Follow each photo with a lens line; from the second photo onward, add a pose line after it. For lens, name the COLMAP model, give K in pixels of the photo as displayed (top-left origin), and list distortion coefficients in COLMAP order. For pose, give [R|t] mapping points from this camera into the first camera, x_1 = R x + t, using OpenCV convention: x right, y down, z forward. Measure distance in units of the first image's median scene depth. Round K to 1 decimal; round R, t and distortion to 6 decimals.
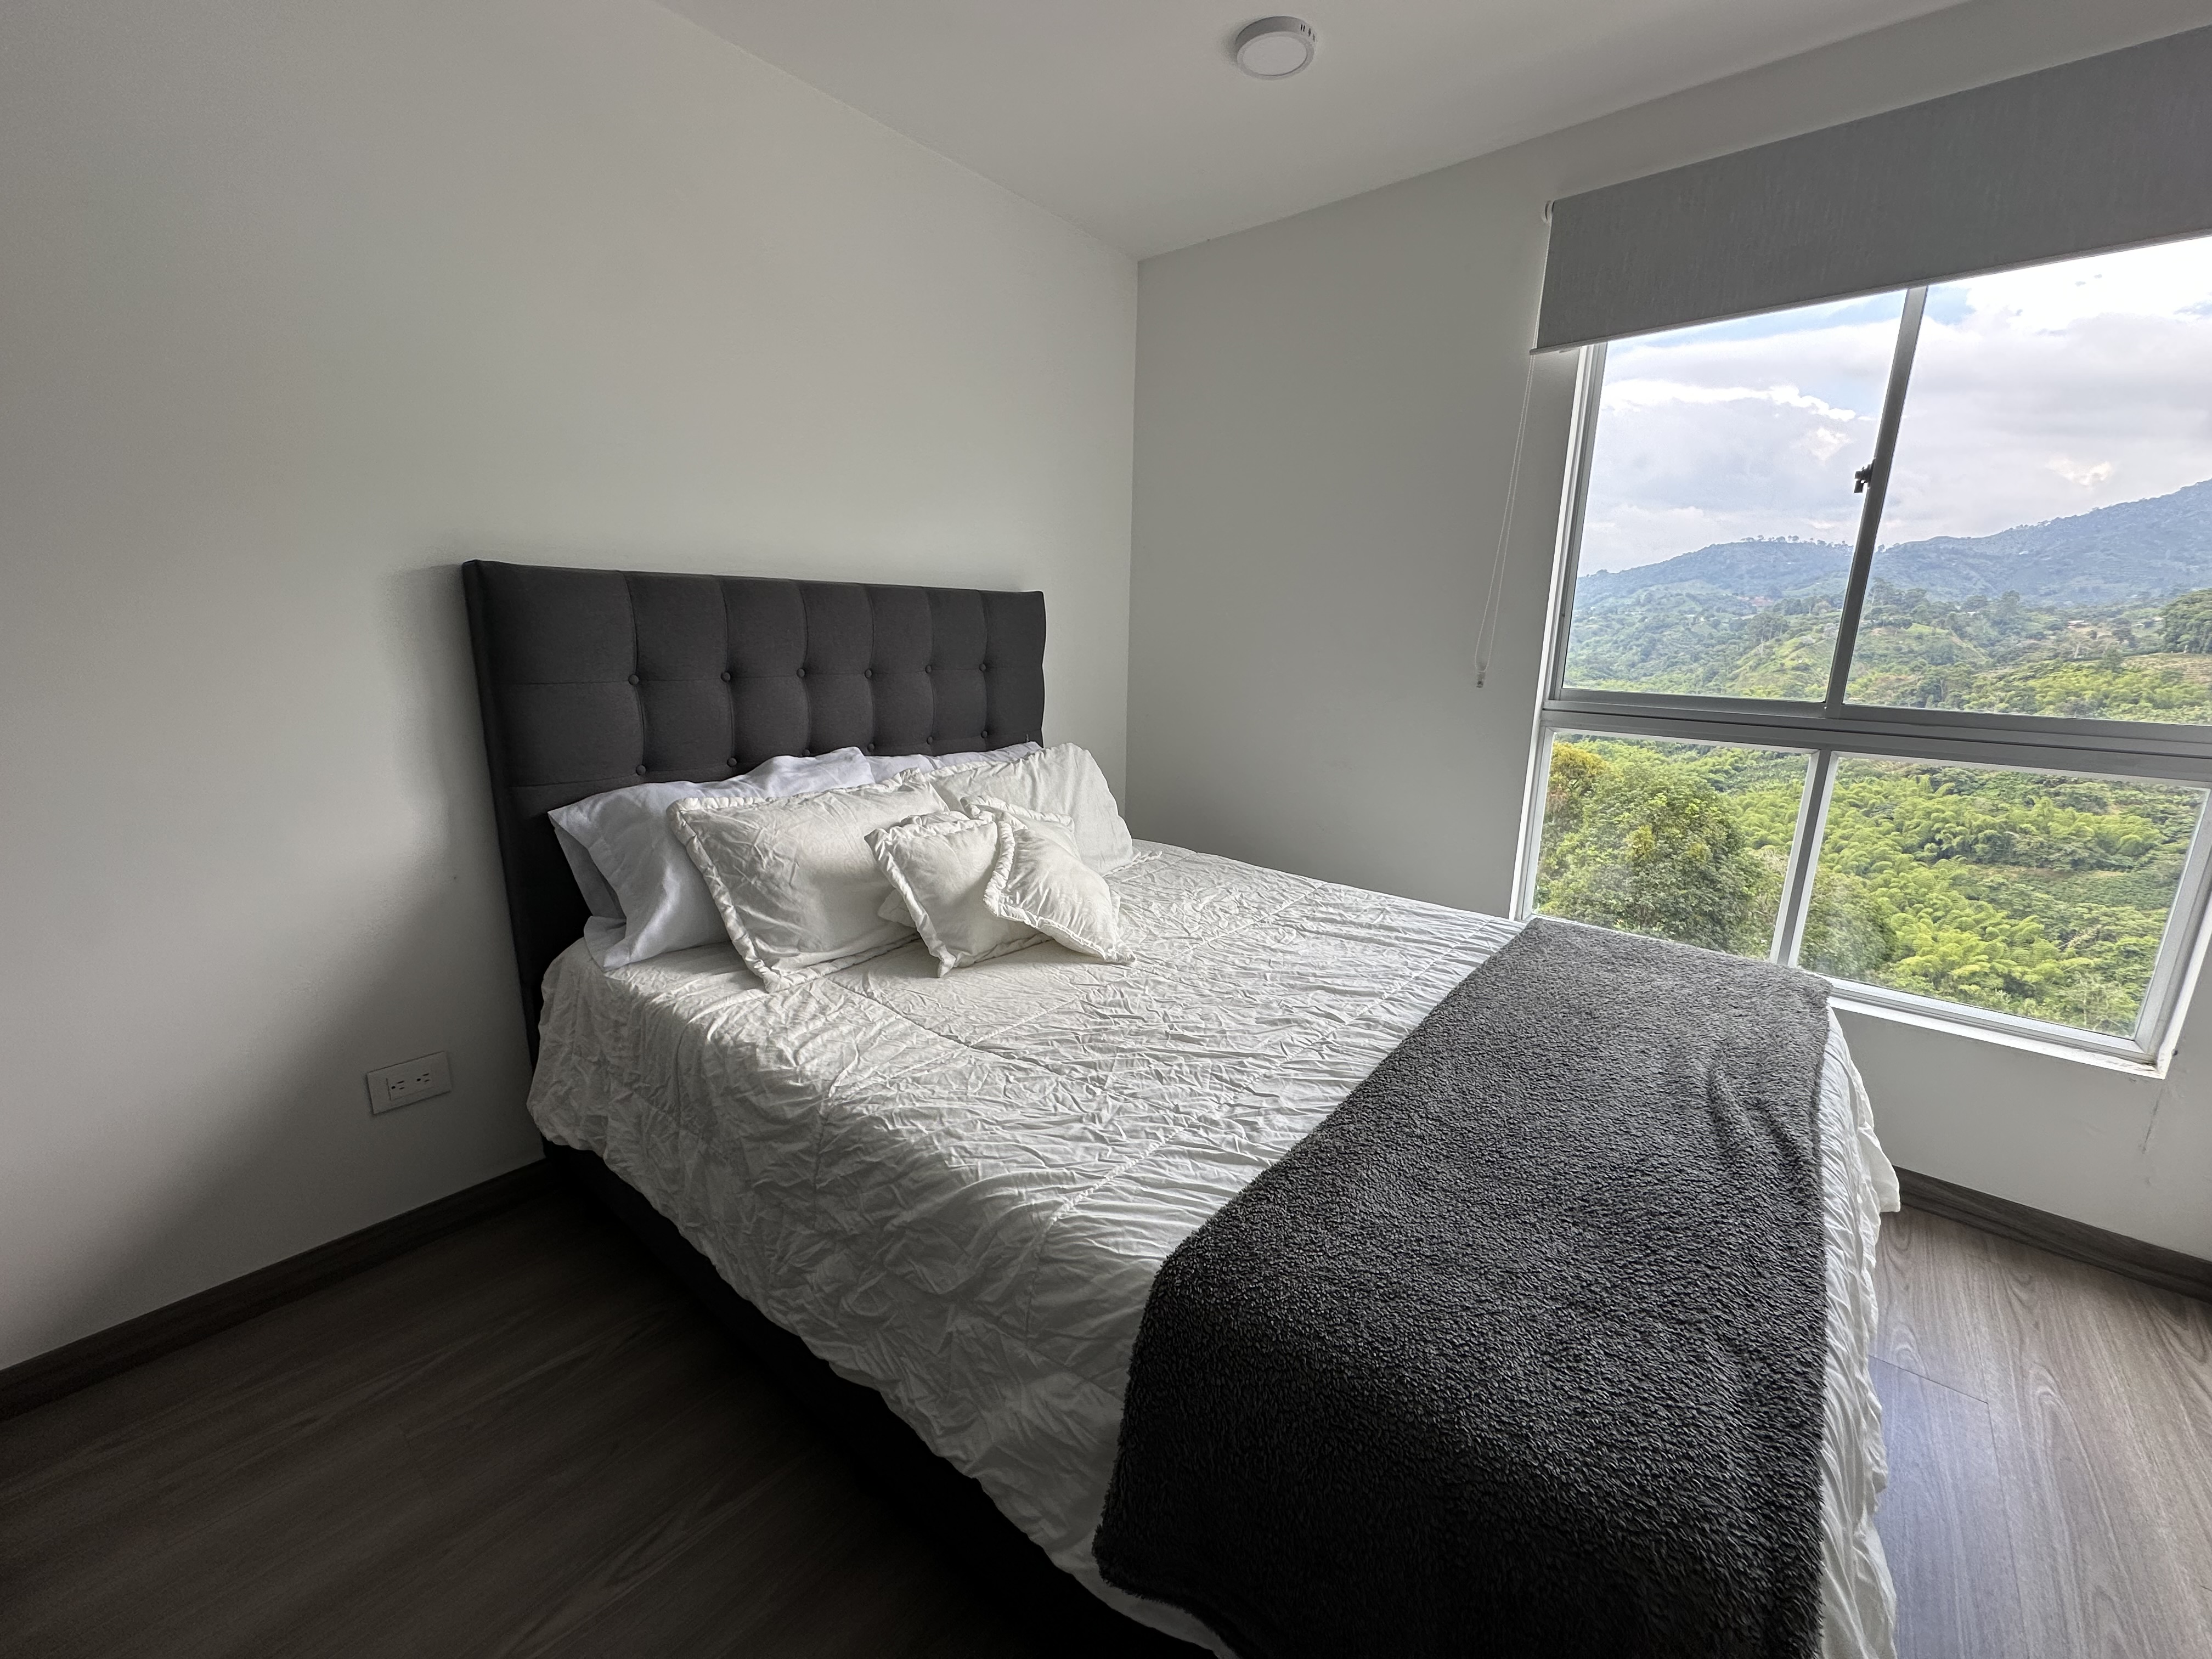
lens RADIAL K [[882.3, 0, 1107.4], [0, 882.3, 826.6], [0, 0, 1]] dist [-0.003239, 0.000569]
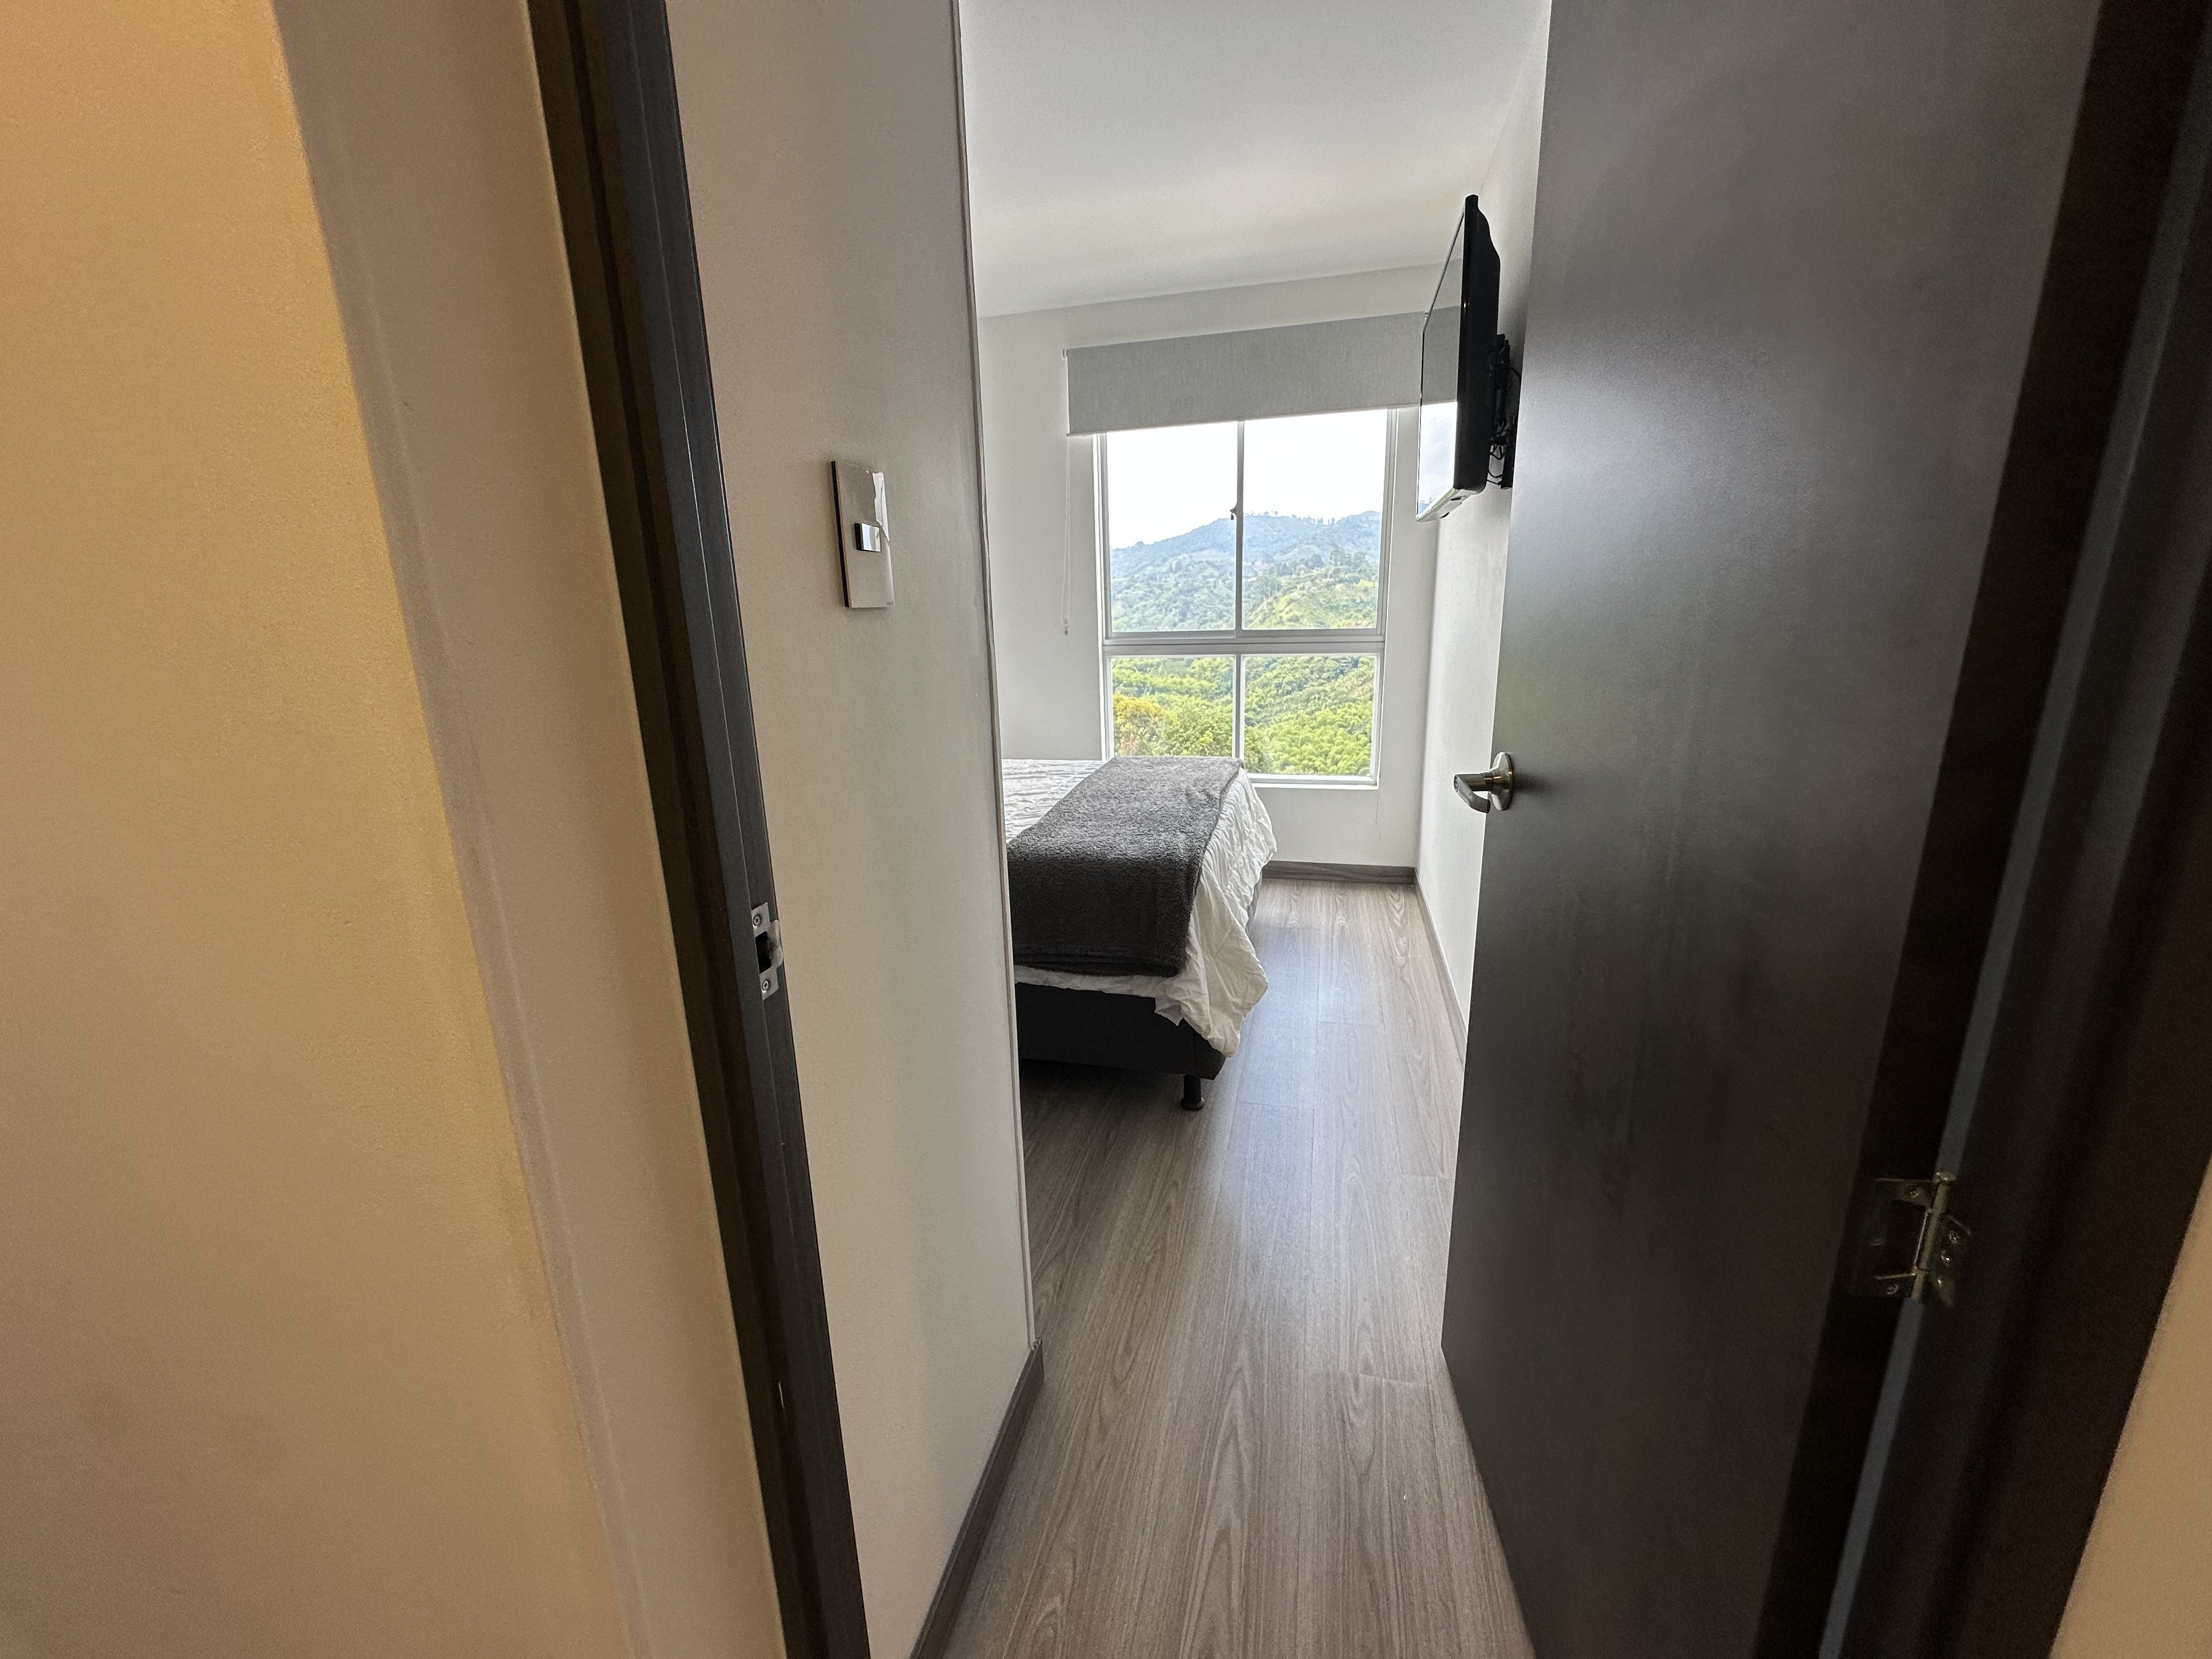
lens RADIAL K [[886.2, 0, 1106.0], [0, 886.2, 829.5], [0, 0, 1]] dist [-0.018216, 0.000161]
pose [[0.896413, -0.153233, 0.415888, -0.215249], [0.142333, 0.988159, 0.057299, 0.098962], [-0.419743, 0.007831, 0.907609, -0.444550]]
